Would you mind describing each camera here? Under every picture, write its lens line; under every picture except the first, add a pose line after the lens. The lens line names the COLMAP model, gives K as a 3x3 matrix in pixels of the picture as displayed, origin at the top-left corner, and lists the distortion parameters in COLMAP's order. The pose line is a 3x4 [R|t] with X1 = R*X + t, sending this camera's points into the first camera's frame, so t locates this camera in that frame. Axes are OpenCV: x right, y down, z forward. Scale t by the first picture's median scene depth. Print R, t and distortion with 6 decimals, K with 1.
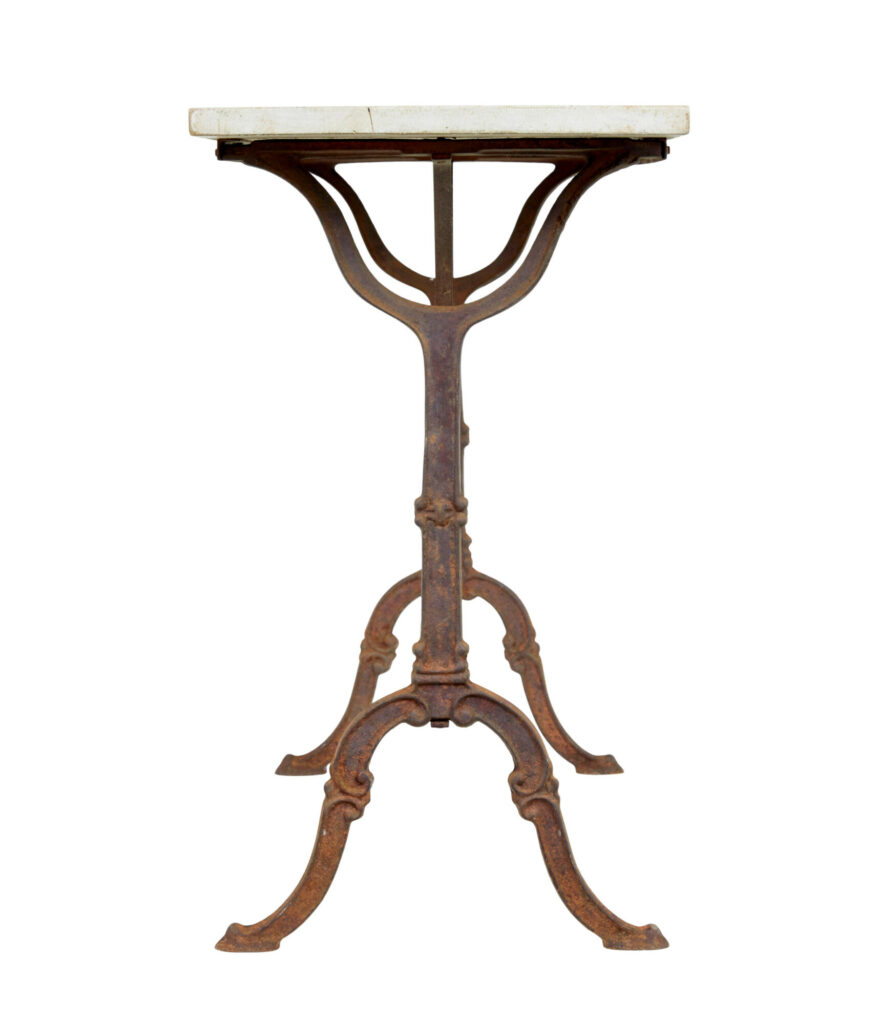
lens RADIAL K [[2129.2, 0, 439.5], [0, 2129.2, 512.0], [0, 0, 1]] dist [0.002702, 0.044464]
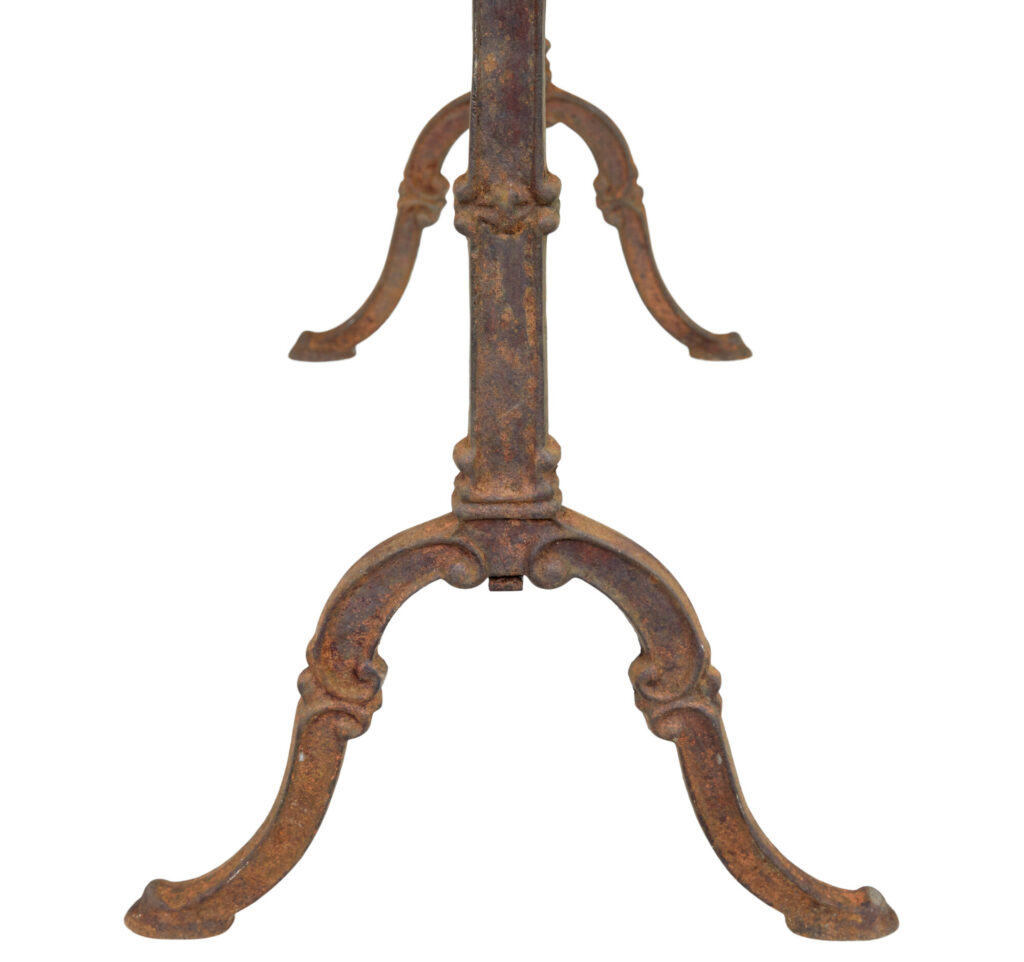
lens RADIAL K [[2016.5, 0, 512.0], [0, 2016.5, 481.0], [0, 0, 1]] dist [-0.026941, -0.124034]
pose [[0.999996, -0.002312, 0.001594, 0.000988], [0.001734, 0.954826, 0.297161, -0.077566], [-0.002209, -0.297157, 0.954826, 0.514019]]
